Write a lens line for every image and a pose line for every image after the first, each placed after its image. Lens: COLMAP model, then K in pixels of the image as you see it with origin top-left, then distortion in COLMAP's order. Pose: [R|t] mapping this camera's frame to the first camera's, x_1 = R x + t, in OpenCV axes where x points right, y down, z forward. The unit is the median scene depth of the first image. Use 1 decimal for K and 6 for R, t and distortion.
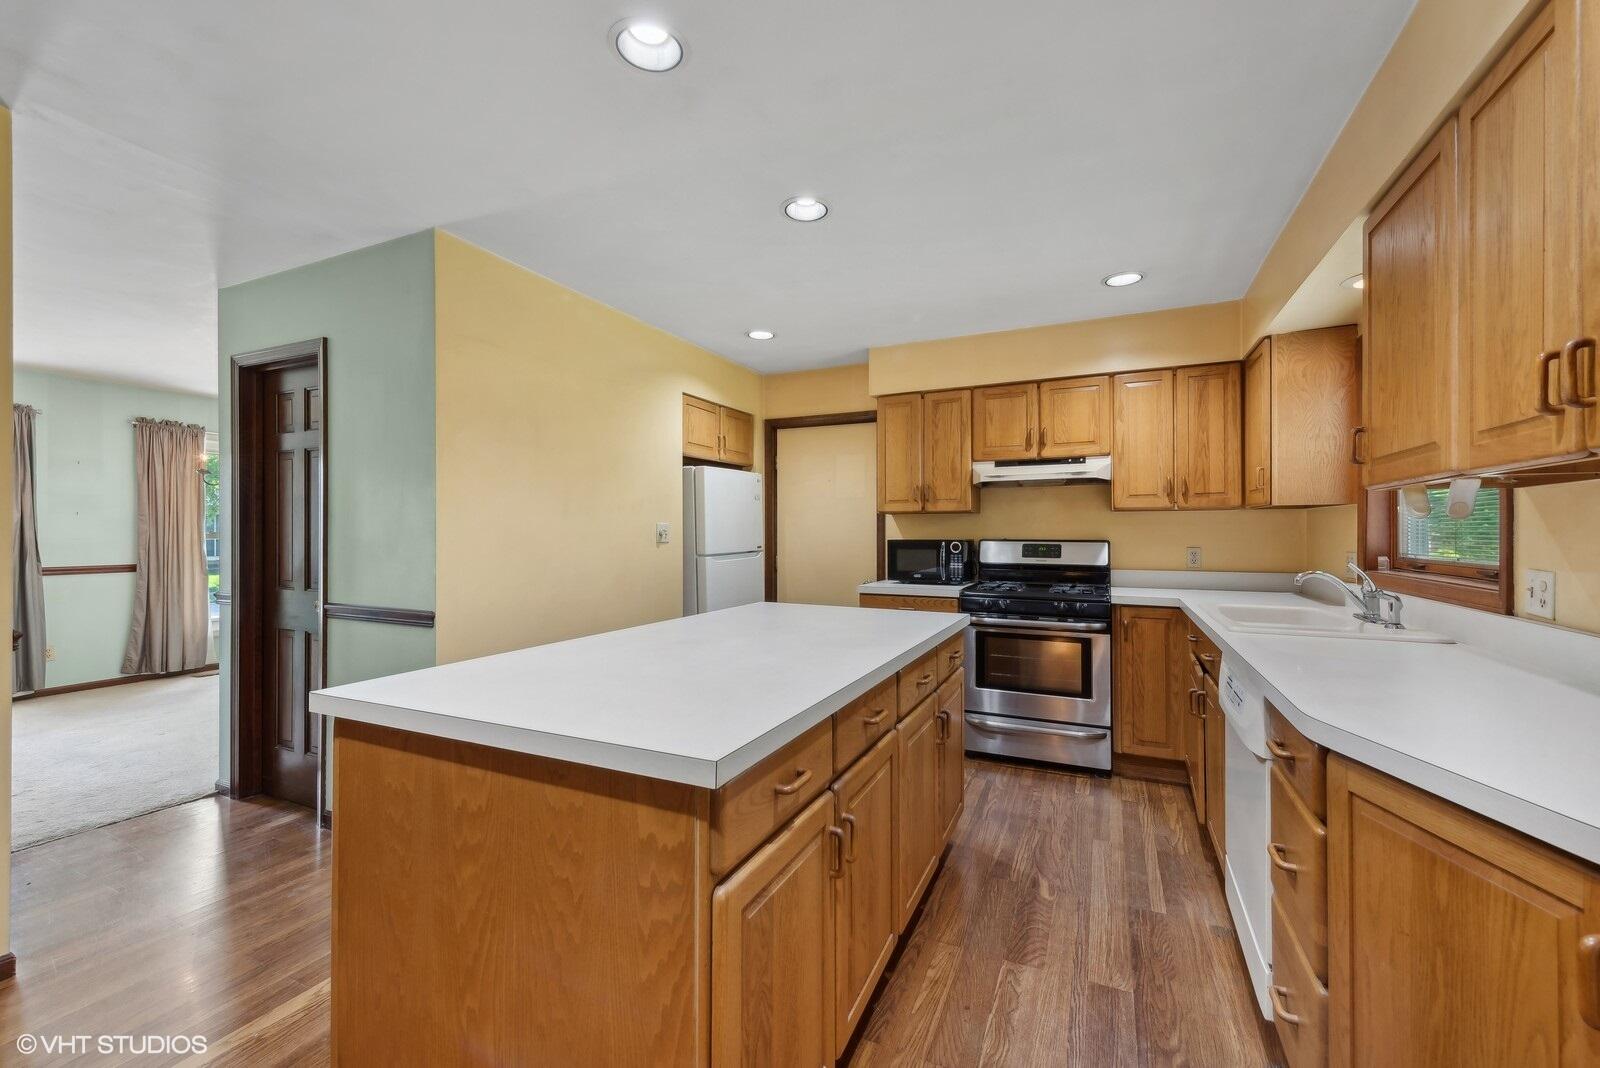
lens RADIAL K [[641.0, 0, 812.4], [0, 641.0, 530.1], [0, 0, 1]] dist [0.002941, 0.000740]
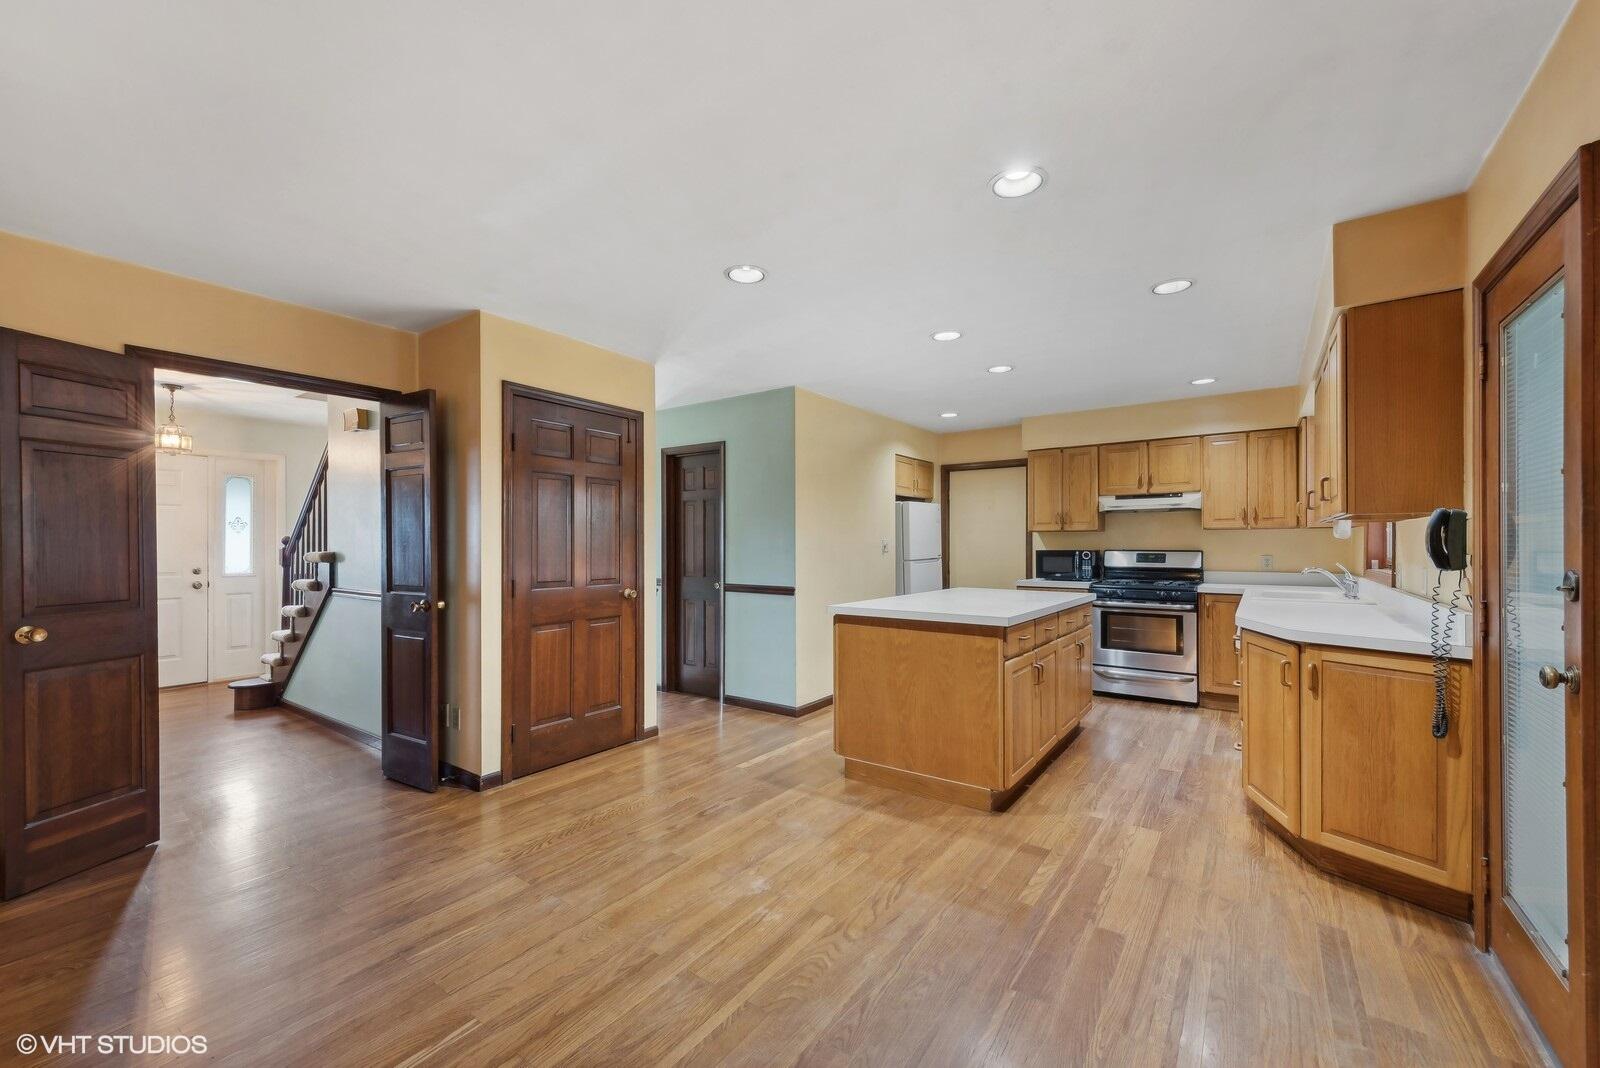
lens RADIAL K [[641.0, 0, 799.4], [0, 641.0, 546.6], [0, 0, 1]] dist [0.002941, 0.000740]
pose [[0.980658, -0.001339, -0.195724, -0.145190], [0.002488, 0.999981, 0.005627, -0.003005], [0.195712, -0.006005, 0.980643, -0.618057]]
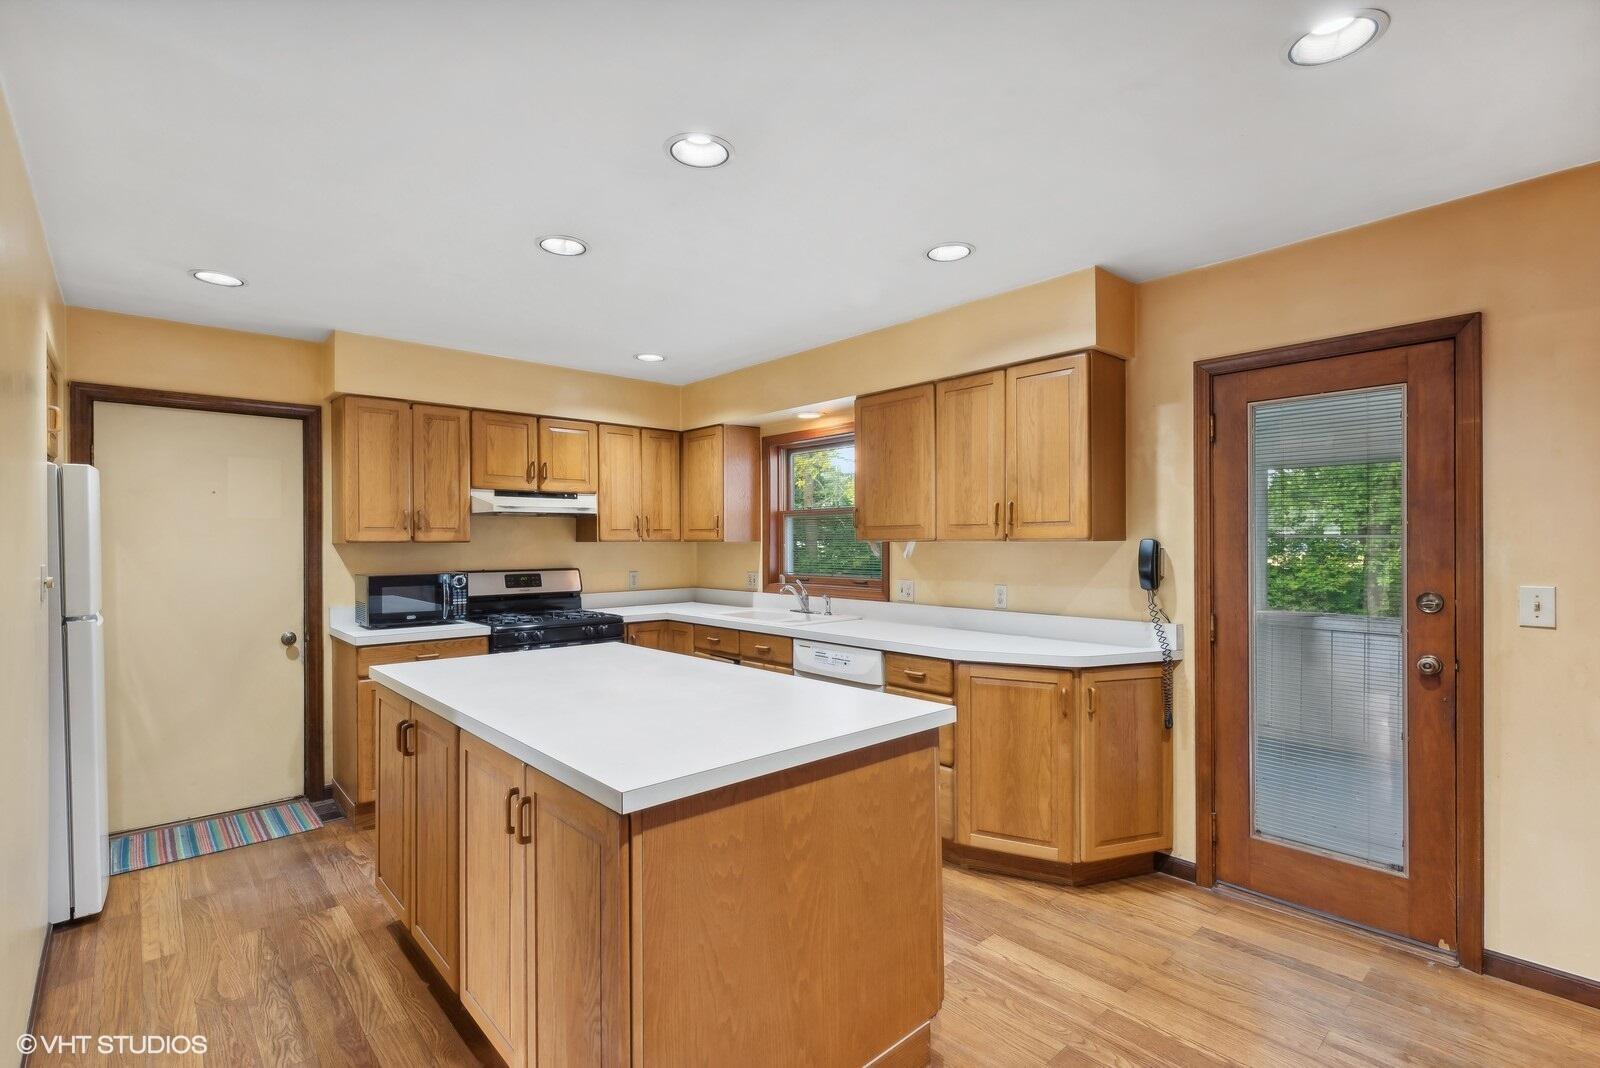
lens RADIAL K [[741.2, 0, 806.1], [0, 741.2, 542.0], [0, 0, 1]] dist [0.002282, 0.000328]
pose [[0.391587, -0.001150, 0.920140, -0.616180], [0.001797, 0.999998, 0.000485, -0.032072], [-0.920139, 0.001463, 0.391588, 0.147755]]
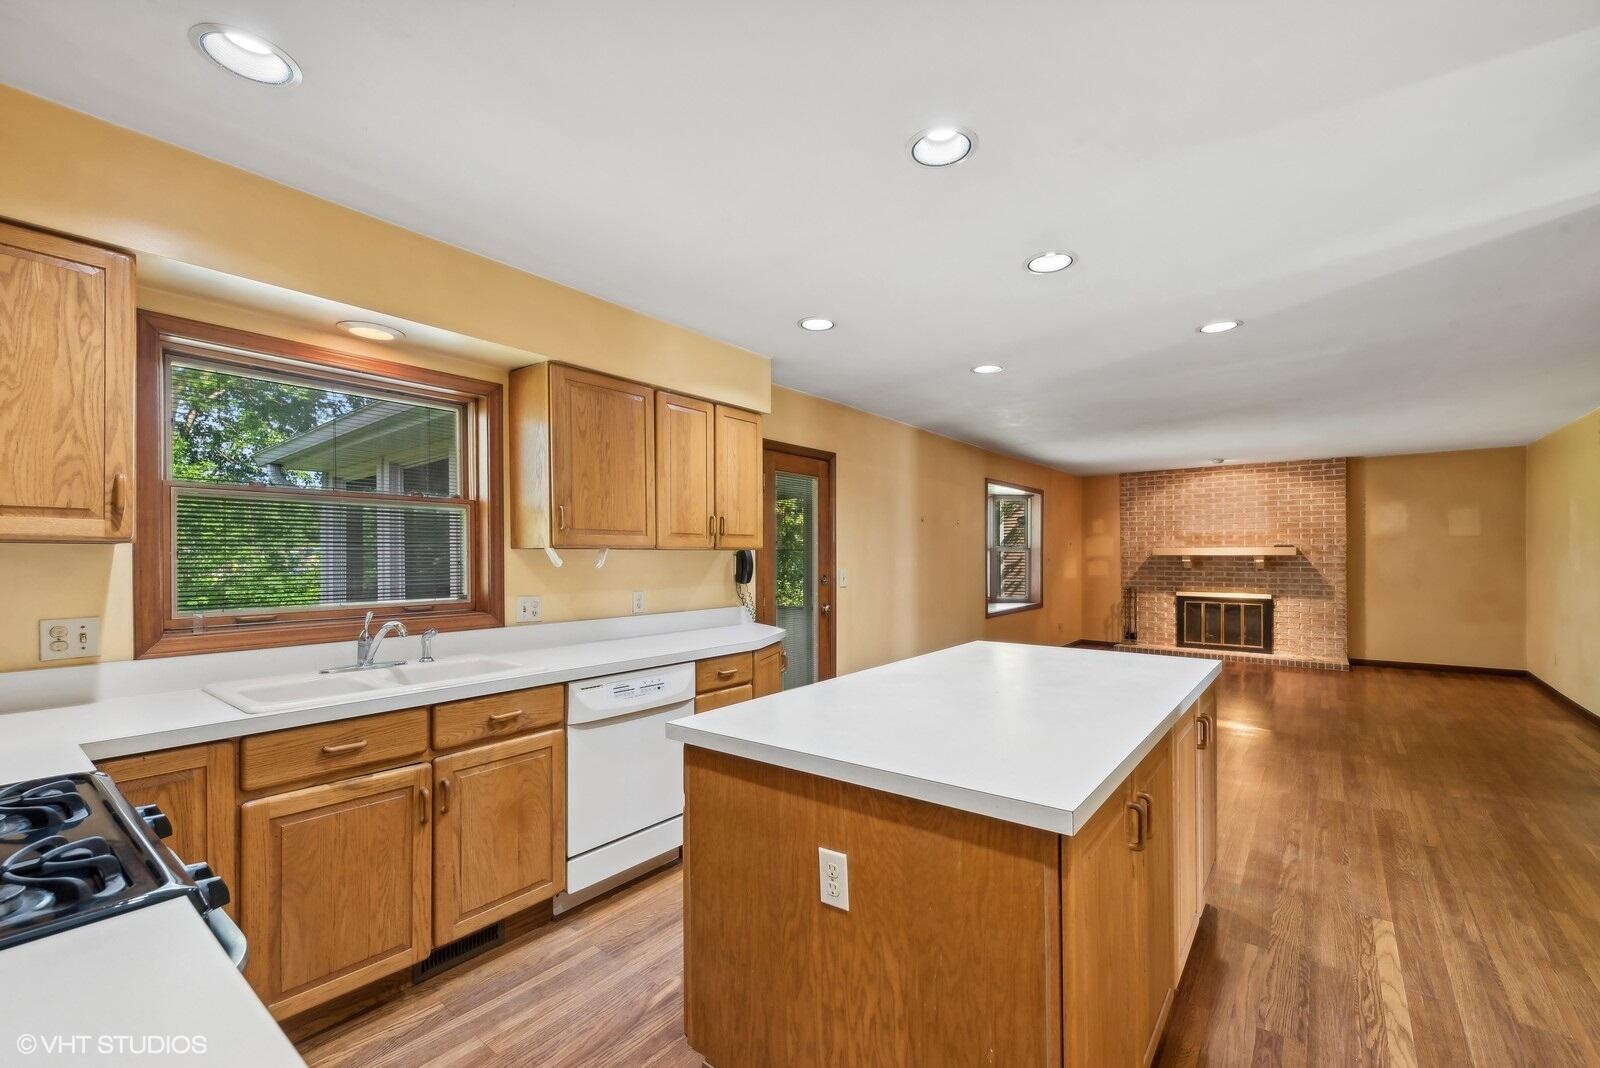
lens RADIAL K [[669.4, 0, 823.7], [0, 669.4, 554.8], [0, 0, 1]] dist [0.002706, 0.000167]
pose [[-0.978219, 0.004558, 0.207527, -0.025621], [0.003773, 0.999984, -0.004176, -0.019211], [-0.207543, -0.003302, -0.978220, 1.220310]]
